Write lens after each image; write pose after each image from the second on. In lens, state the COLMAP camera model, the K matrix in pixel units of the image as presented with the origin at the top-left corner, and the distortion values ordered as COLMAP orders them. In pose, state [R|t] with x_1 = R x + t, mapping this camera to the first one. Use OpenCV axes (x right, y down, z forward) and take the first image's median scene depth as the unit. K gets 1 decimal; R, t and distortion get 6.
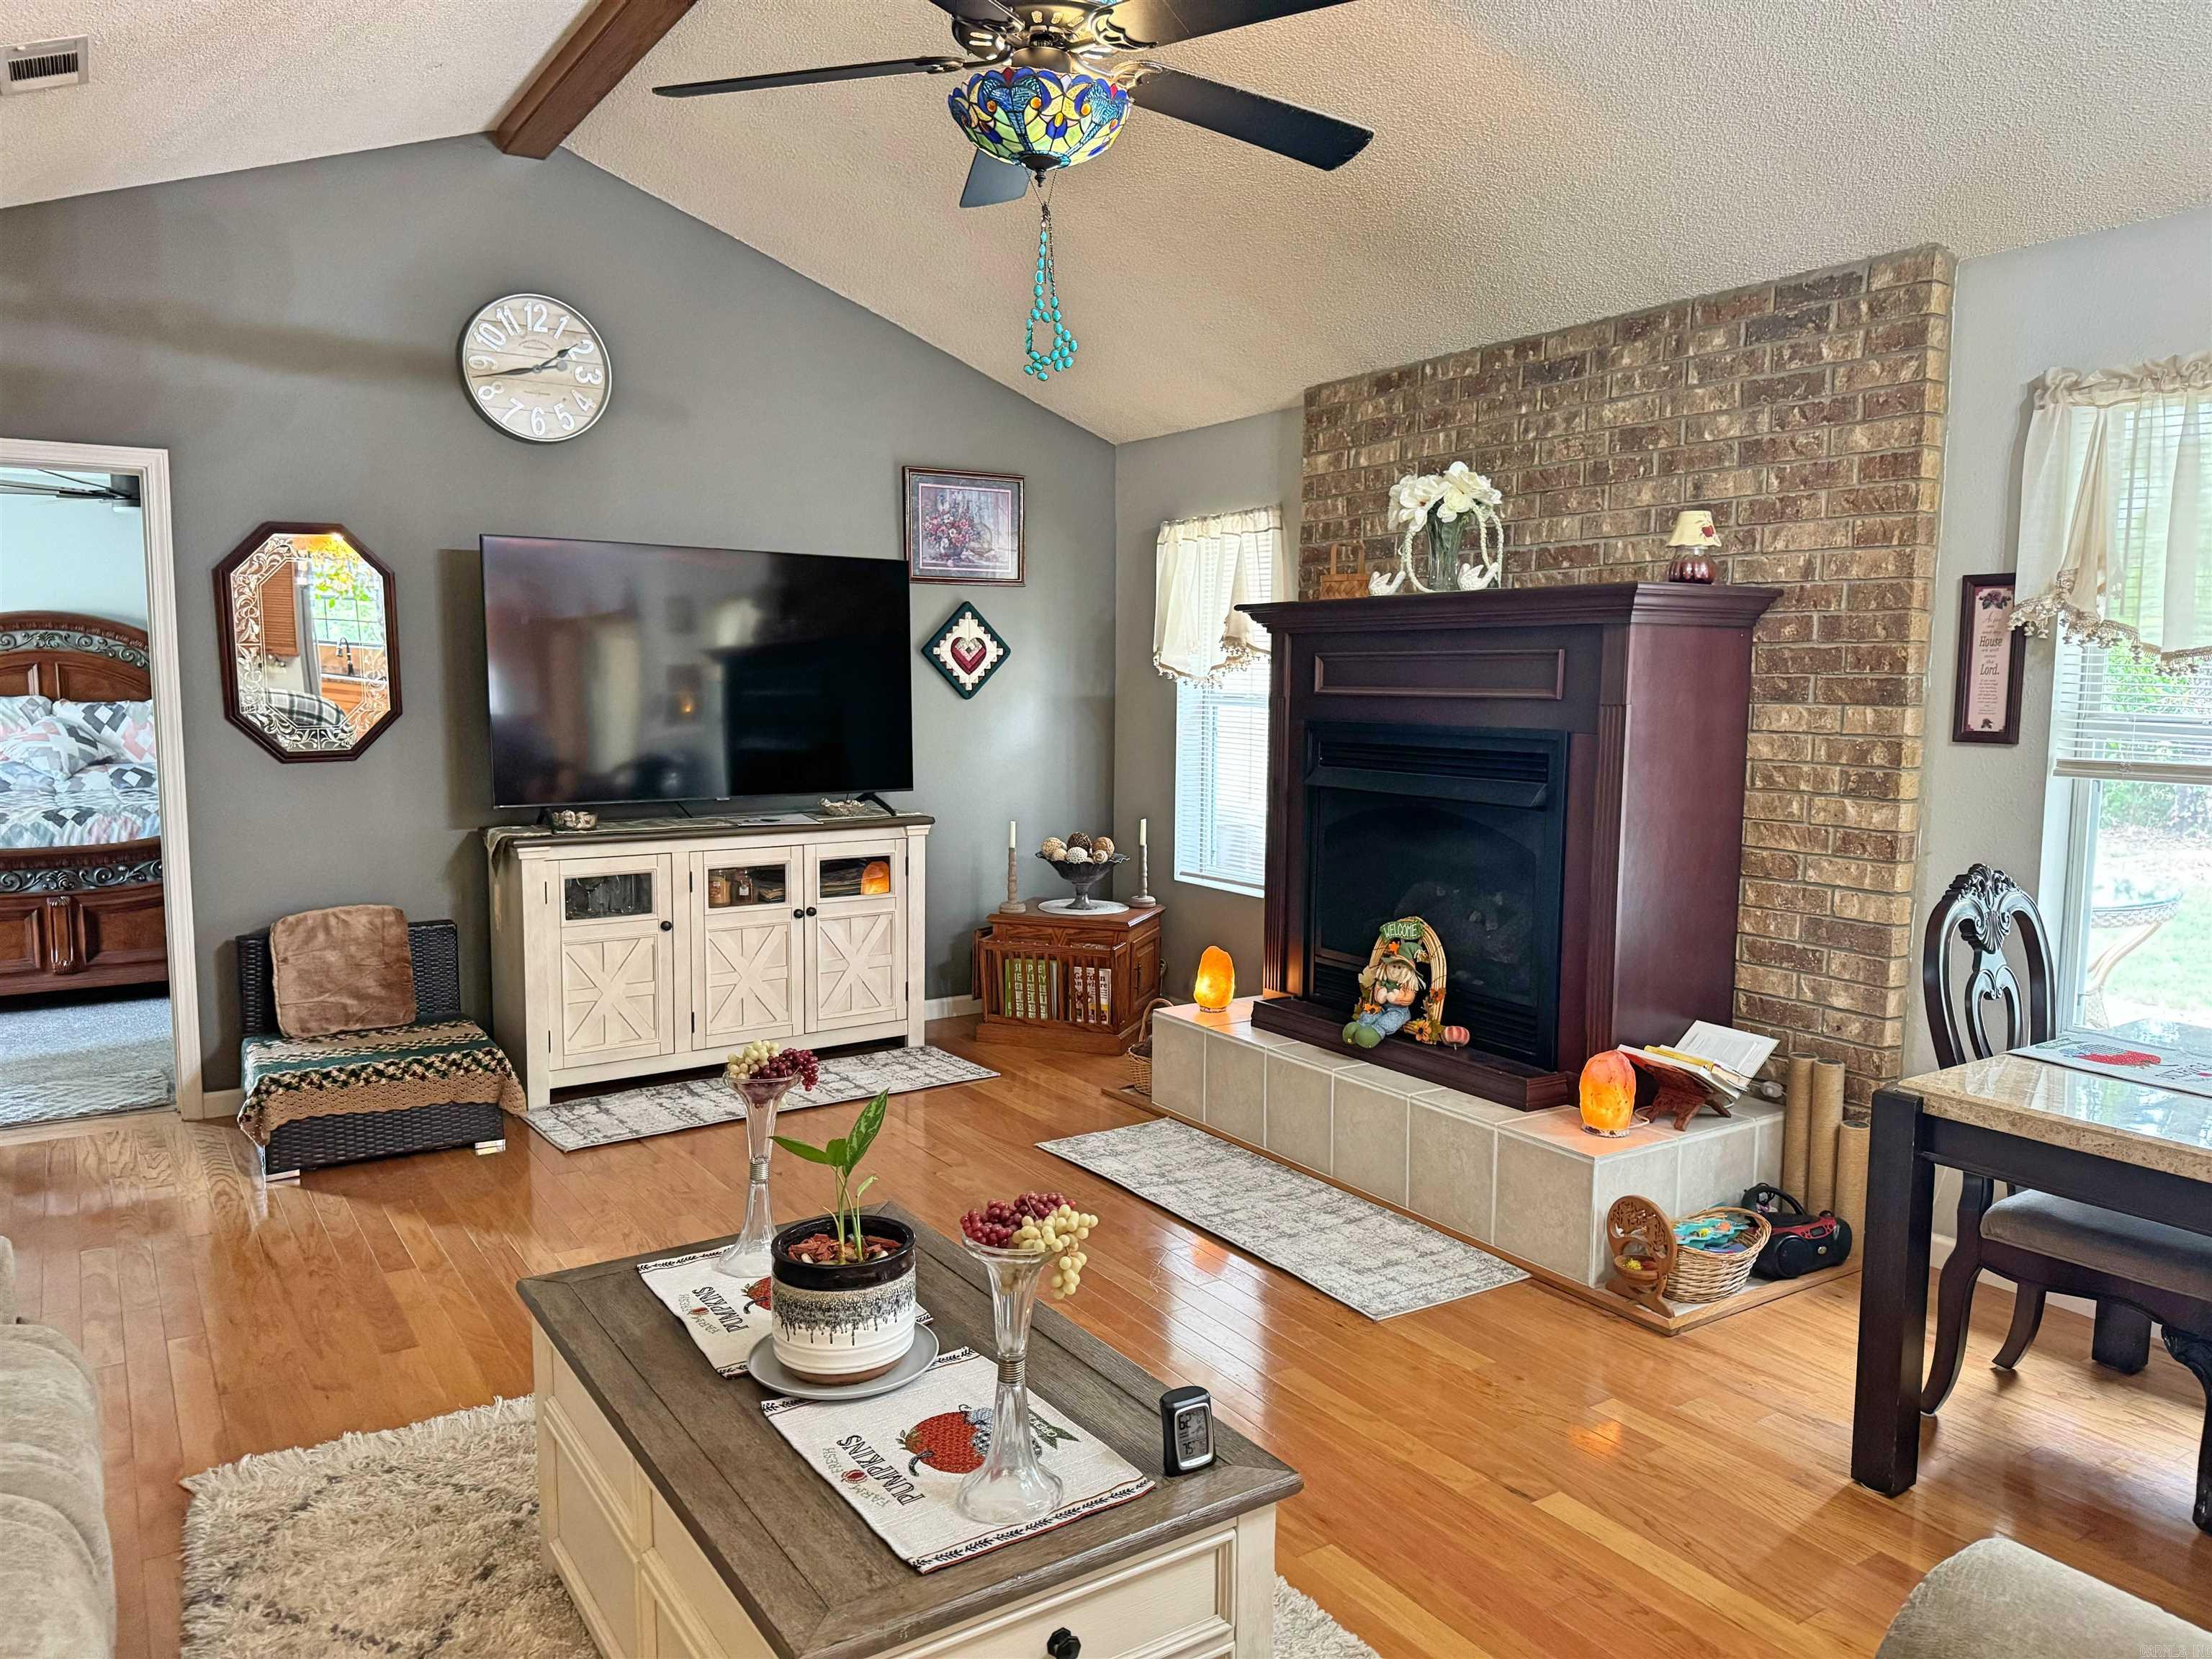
lens RADIAL K [[1553.9, 0, 1119.6], [0, 1553.9, 843.6], [0, 0, 1]] dist [0.051115, -0.055043]
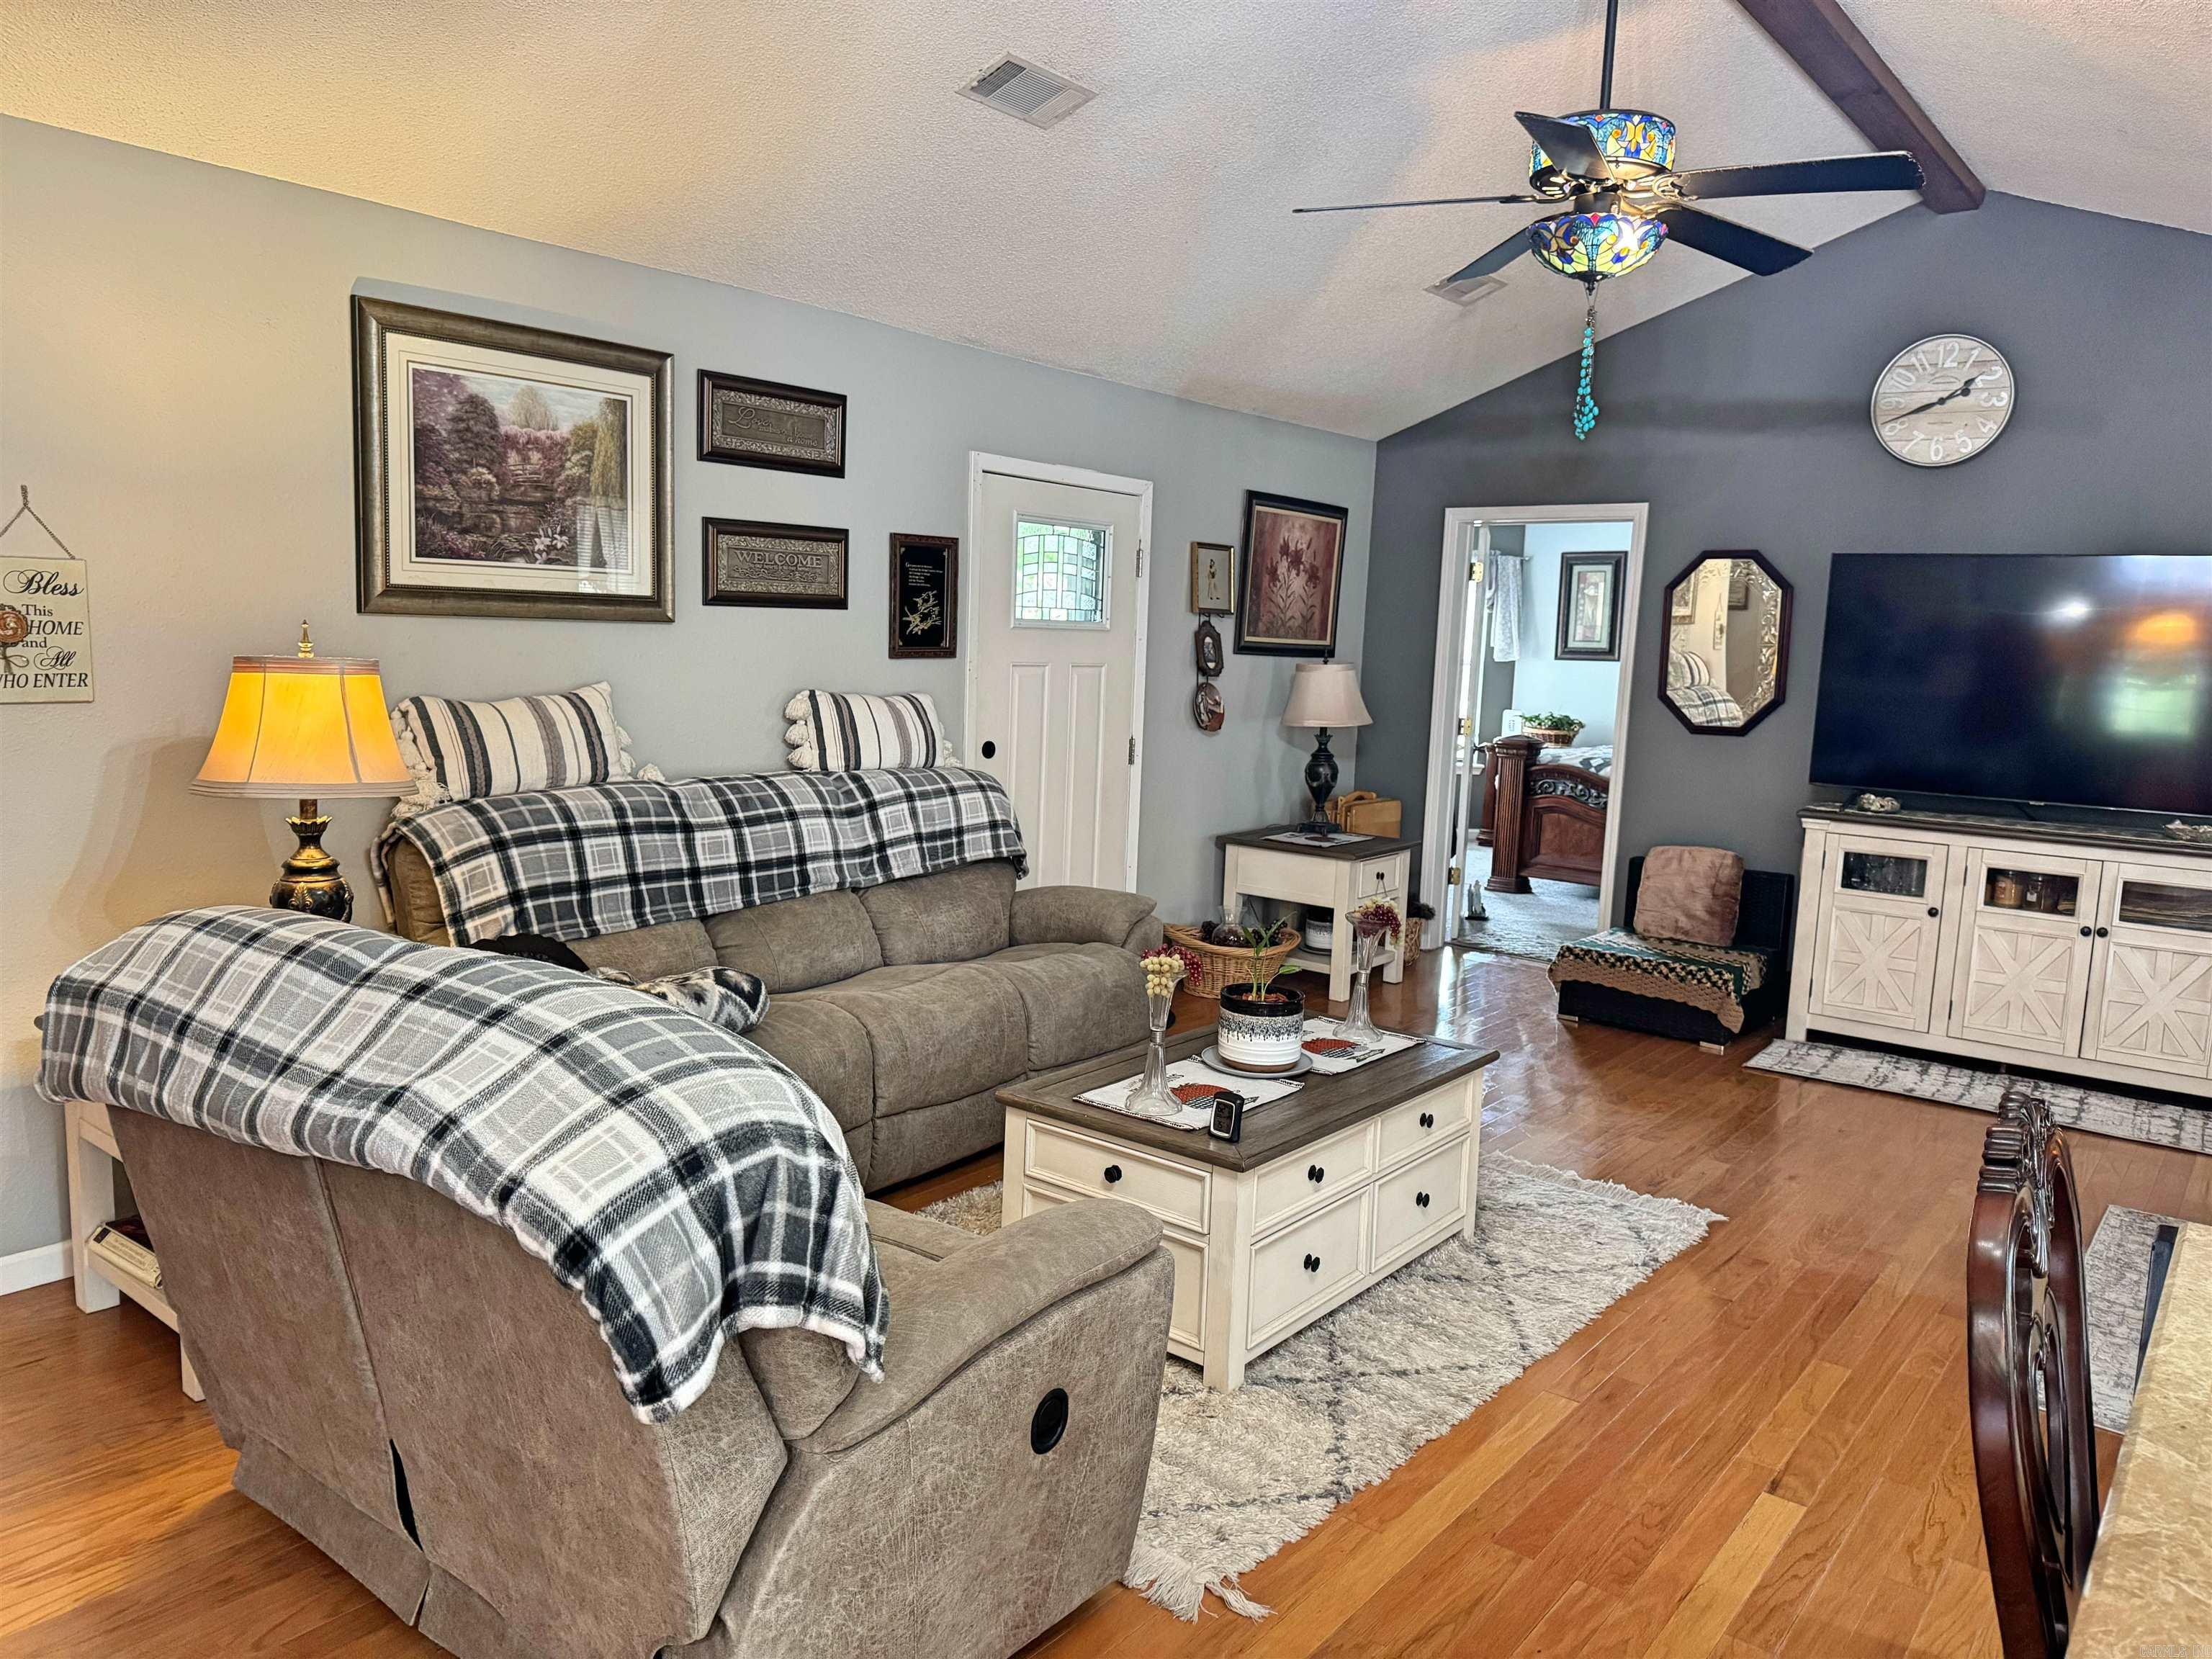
lens RADIAL K [[1553.9, 0, 1093.5], [0, 1553.9, 824.3], [0, 0, 1]] dist [0.051115, -0.055043]
pose [[0.304582, 0.128993, -0.943711, 0.596841], [-0.143112, 0.985737, 0.088548, -0.021352], [0.941673, 0.108087, 0.318699, 0.122811]]
